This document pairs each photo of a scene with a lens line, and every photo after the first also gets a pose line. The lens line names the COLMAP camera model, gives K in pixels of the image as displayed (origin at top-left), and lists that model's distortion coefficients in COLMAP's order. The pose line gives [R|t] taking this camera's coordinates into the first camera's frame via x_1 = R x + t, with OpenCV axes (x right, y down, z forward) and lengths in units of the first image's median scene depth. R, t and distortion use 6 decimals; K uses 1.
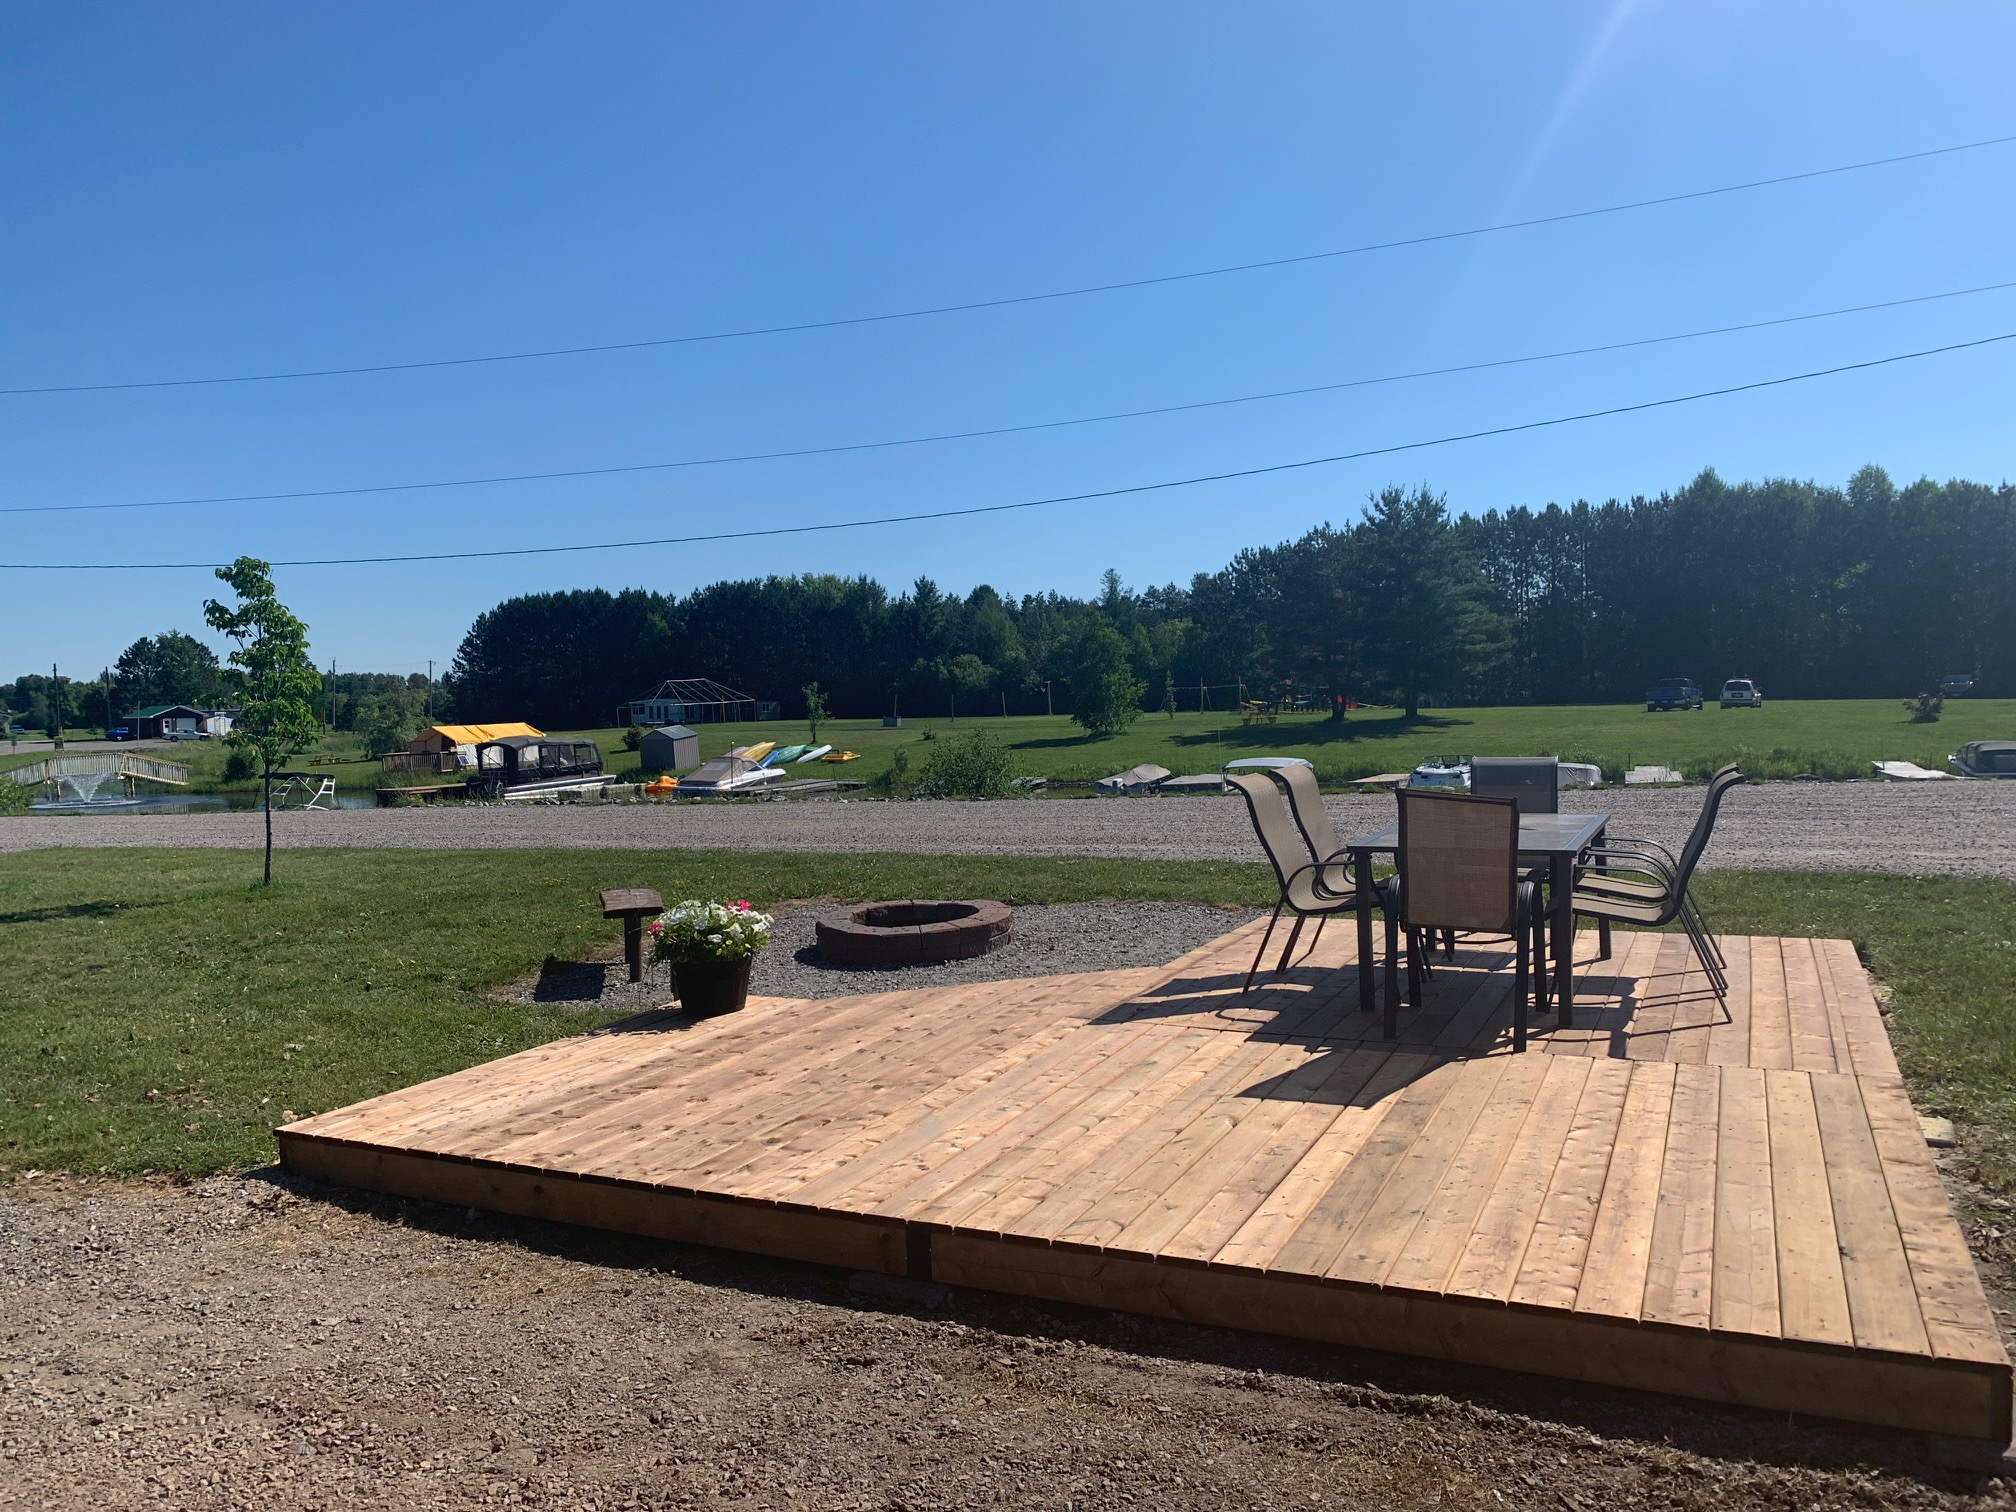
lens RADIAL K [[1540.7, 0, 989.0], [0, 1540.7, 759.1], [0, 0, 1]] dist [0.004230, 0.008499]
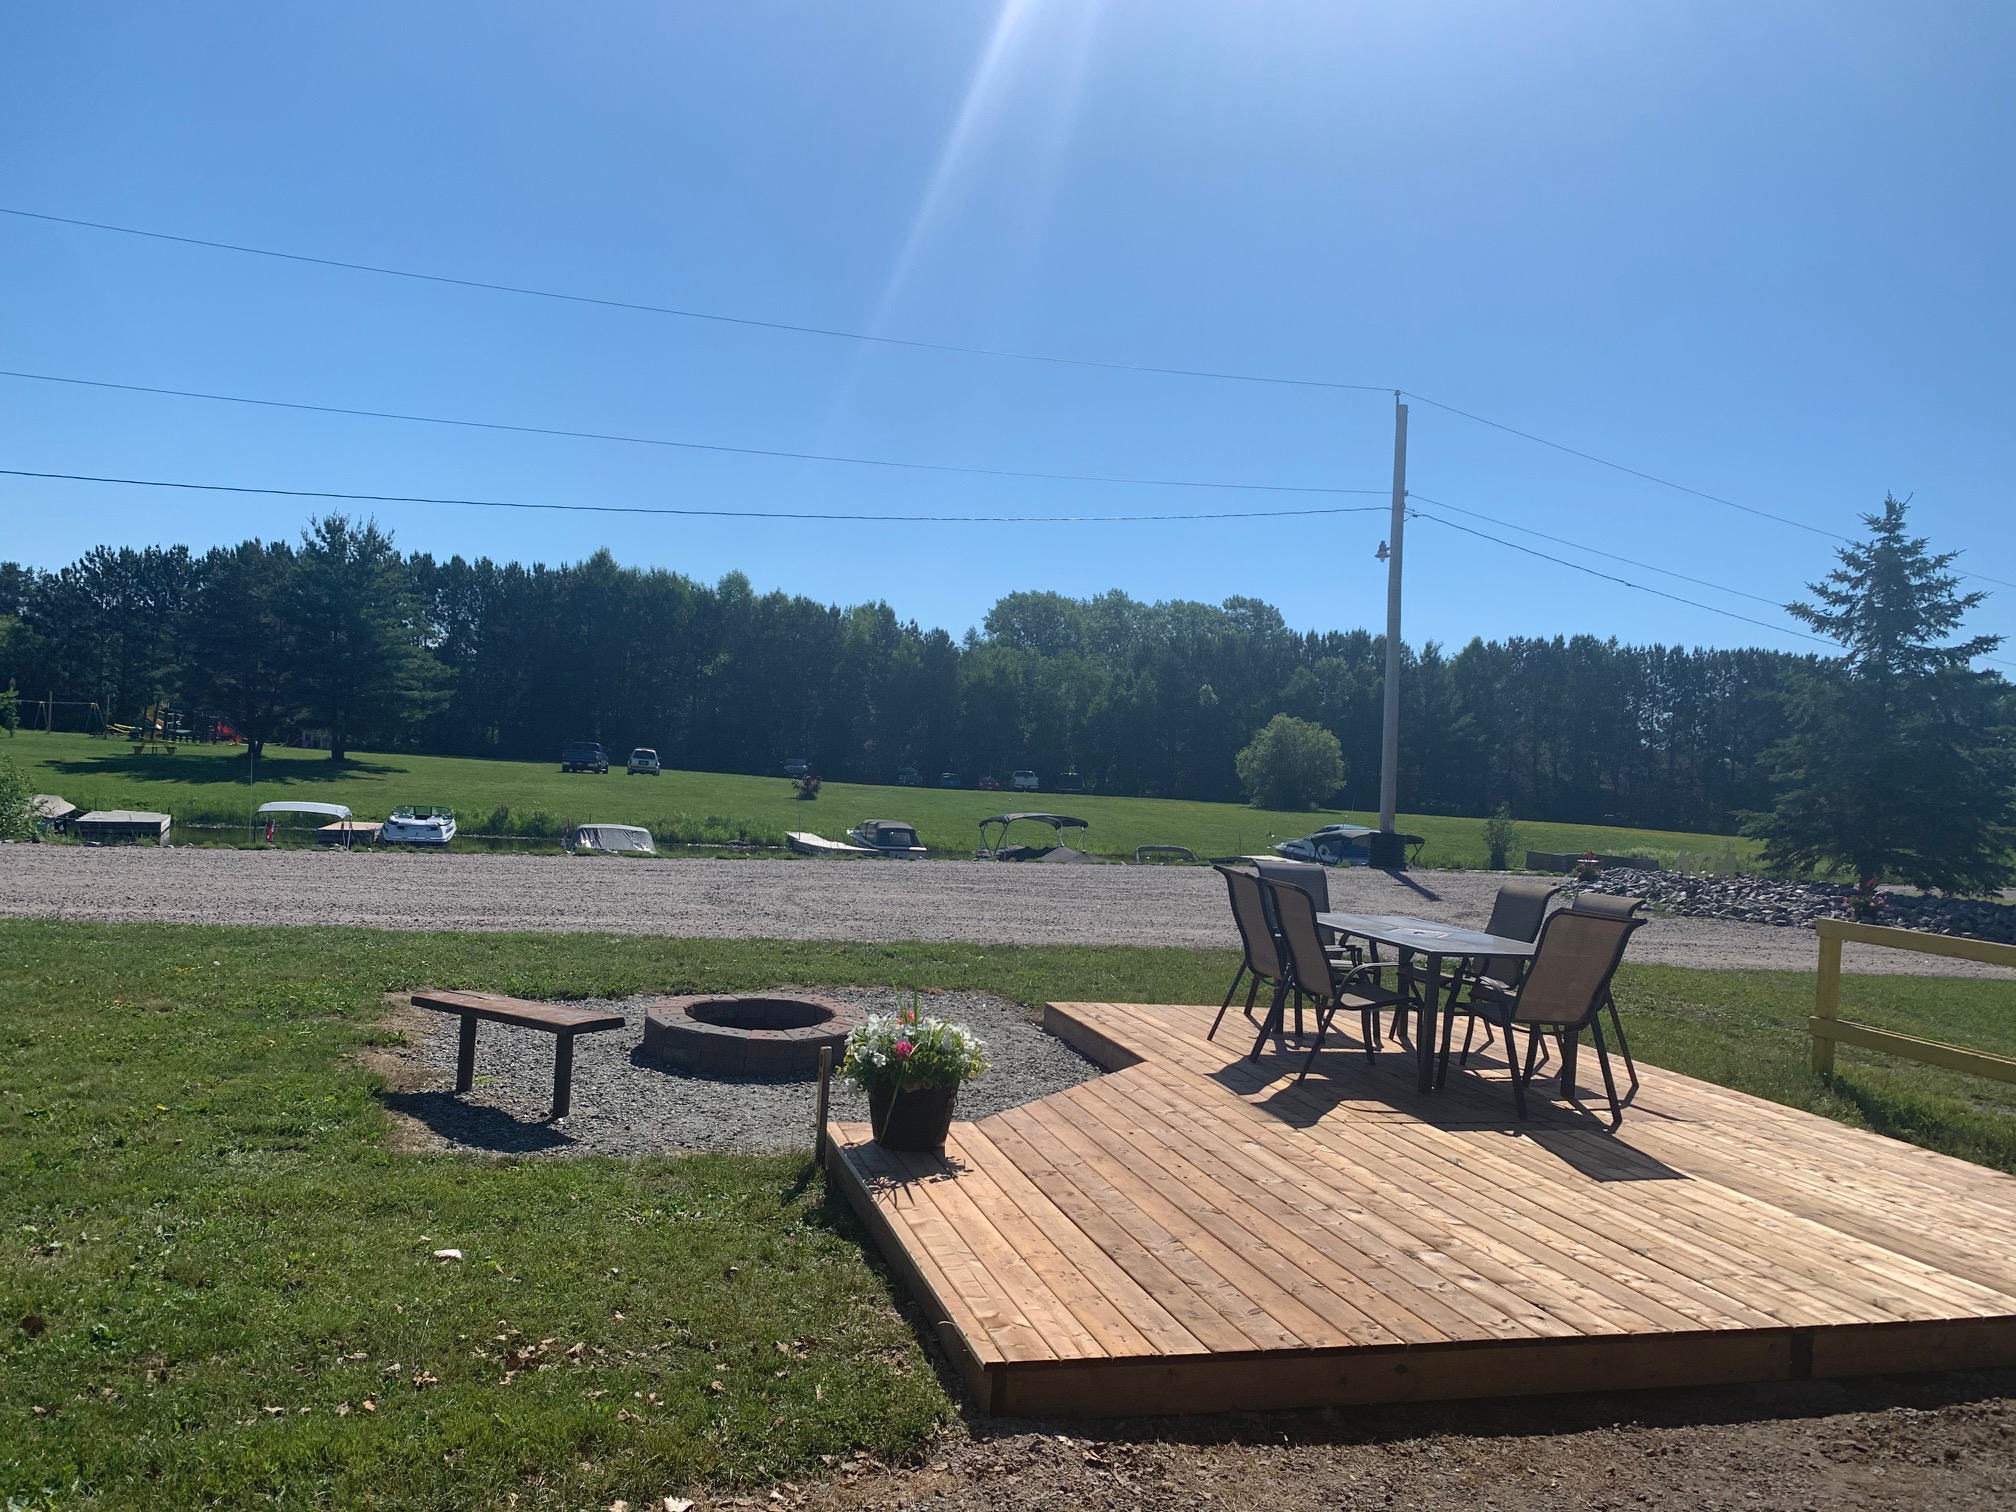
lens RADIAL K [[1540.7, 0, 989.0], [0, 1540.7, 759.1], [0, 0, 1]] dist [0.004230, 0.008499]
pose [[0.715552, 0.076608, 0.694346, -0.096280], [-0.056588, 0.997059, -0.051690, -0.001428], [-0.696264, -0.002305, 0.717783, 0.045870]]
